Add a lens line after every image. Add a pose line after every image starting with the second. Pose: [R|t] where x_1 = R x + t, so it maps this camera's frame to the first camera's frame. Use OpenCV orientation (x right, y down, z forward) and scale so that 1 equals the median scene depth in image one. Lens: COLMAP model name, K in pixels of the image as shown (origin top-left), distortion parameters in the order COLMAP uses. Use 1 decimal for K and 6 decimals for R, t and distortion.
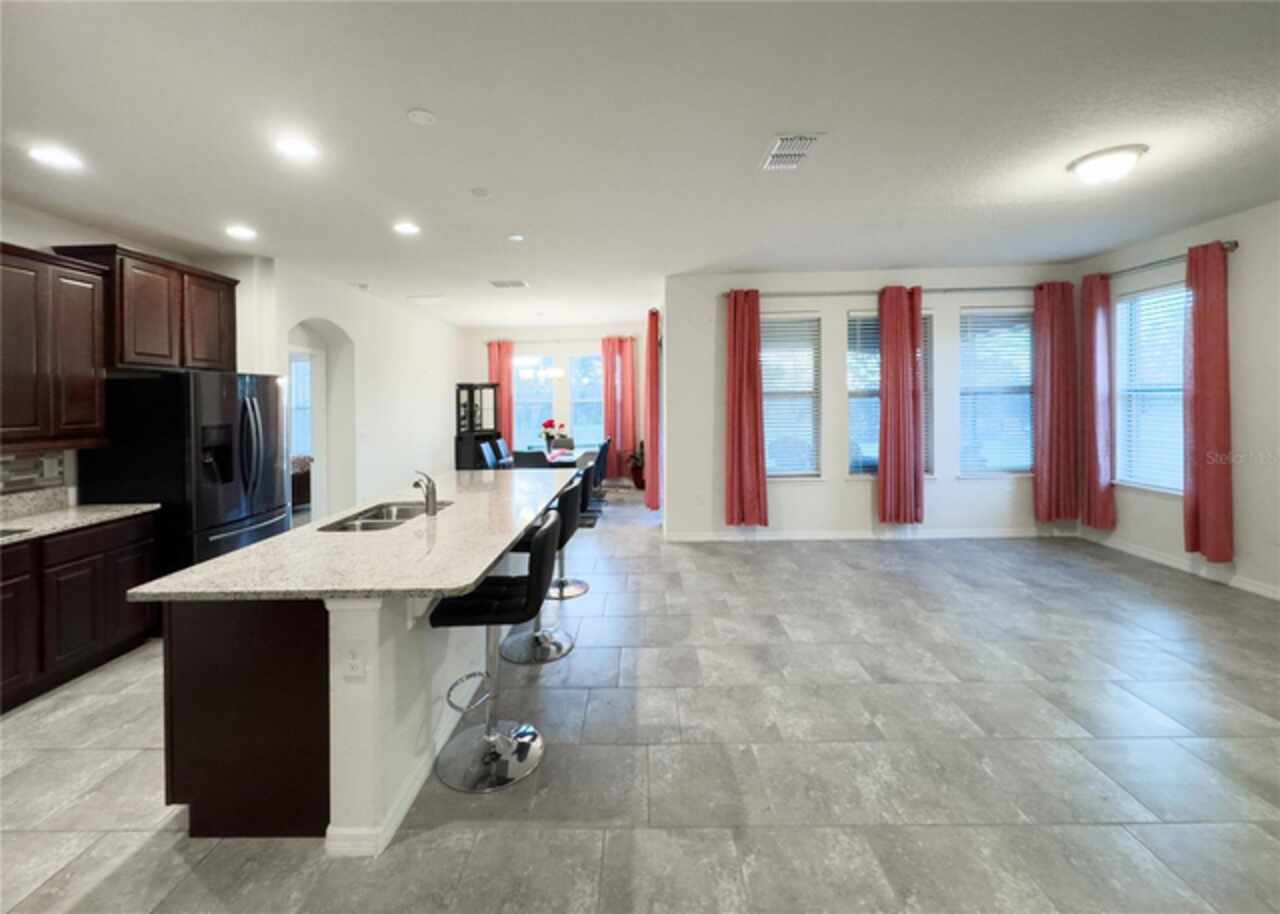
lens RADIAL K [[533.8, 0, 638.5], [0, 533.8, 388.9], [0, 0, 1]] dist [-0.000195, -0.000026]
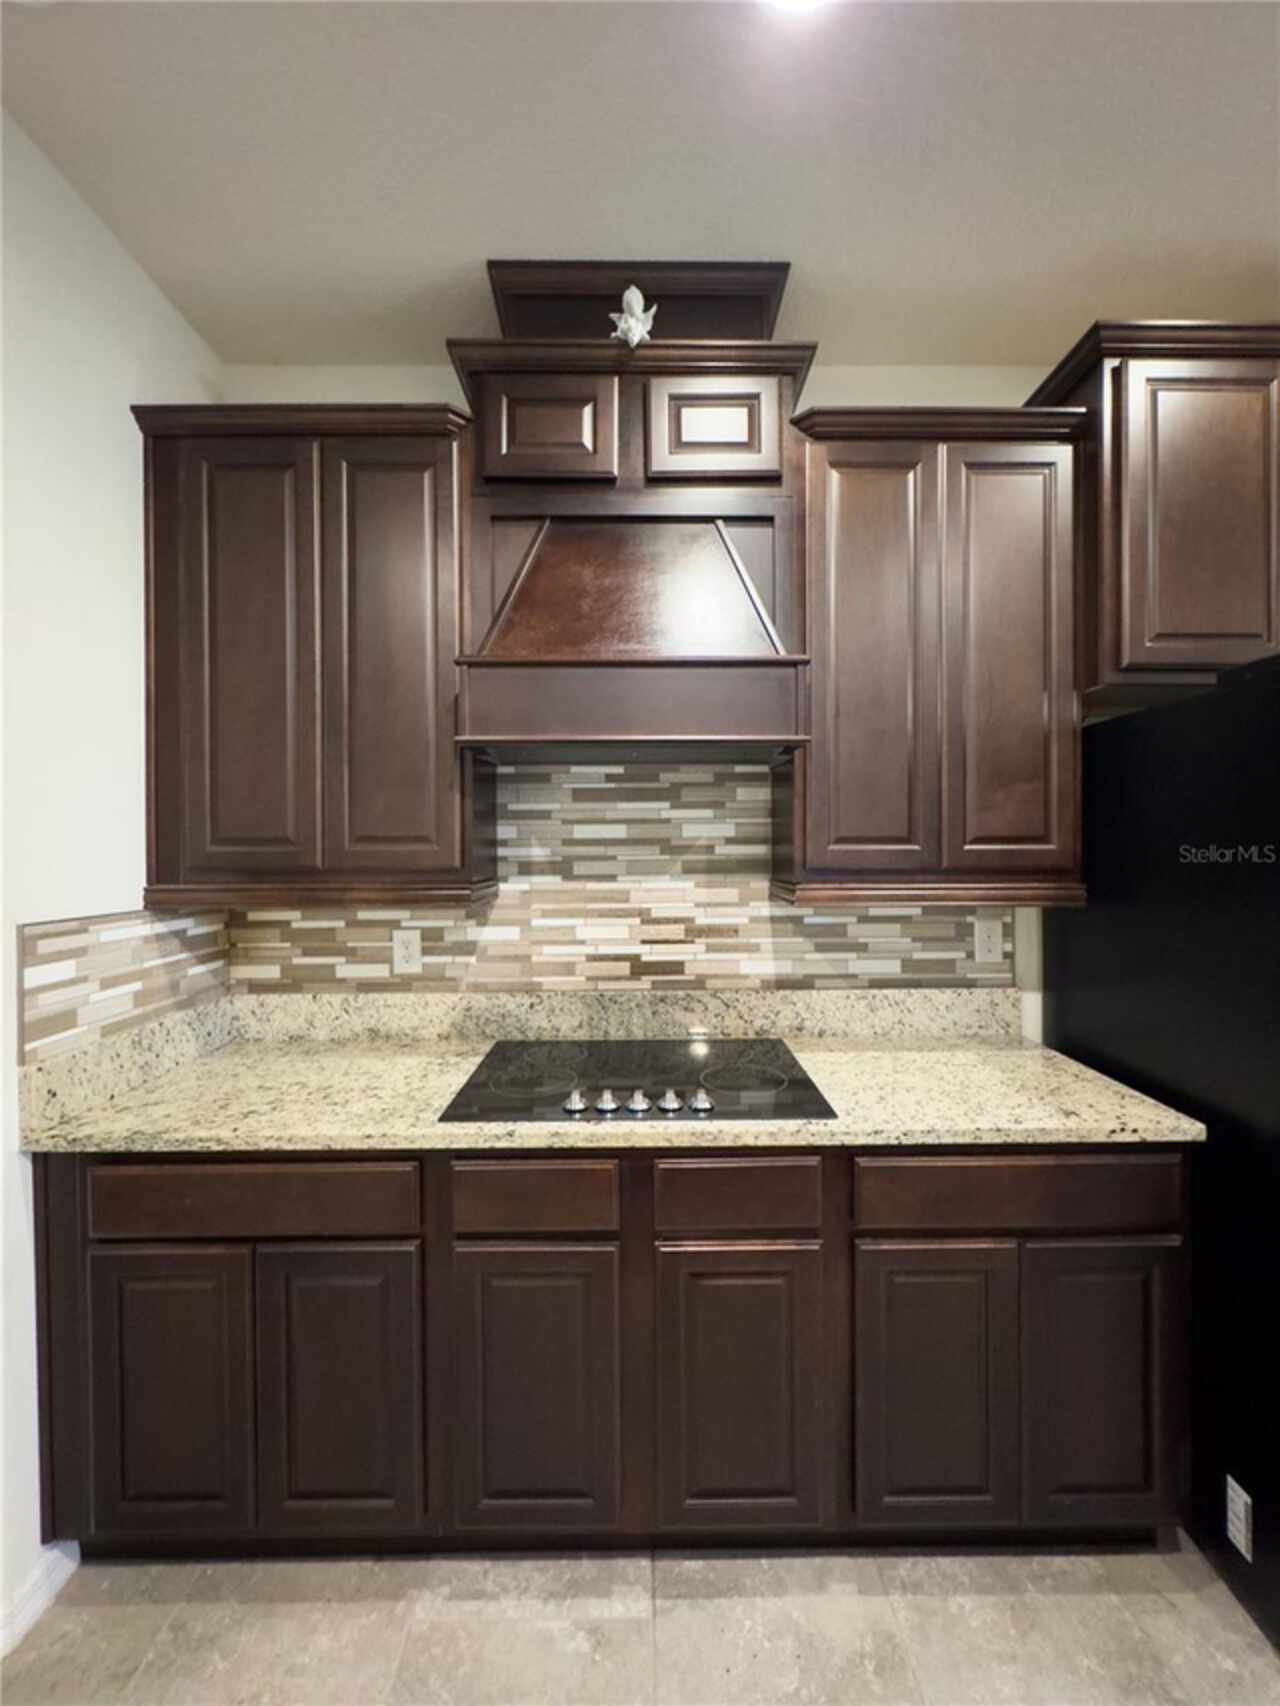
lens RADIAL K [[680.9, 0, 640.0], [0, 680.9, 853.0], [0, 0, 1]] dist [-0.000480, -0.000064]
pose [[0.022729, 0.029401, -0.999309, -0.550788], [0.026482, 0.999199, 0.030000, 0.051070], [0.999391, -0.027146, 0.021932, 0.704262]]
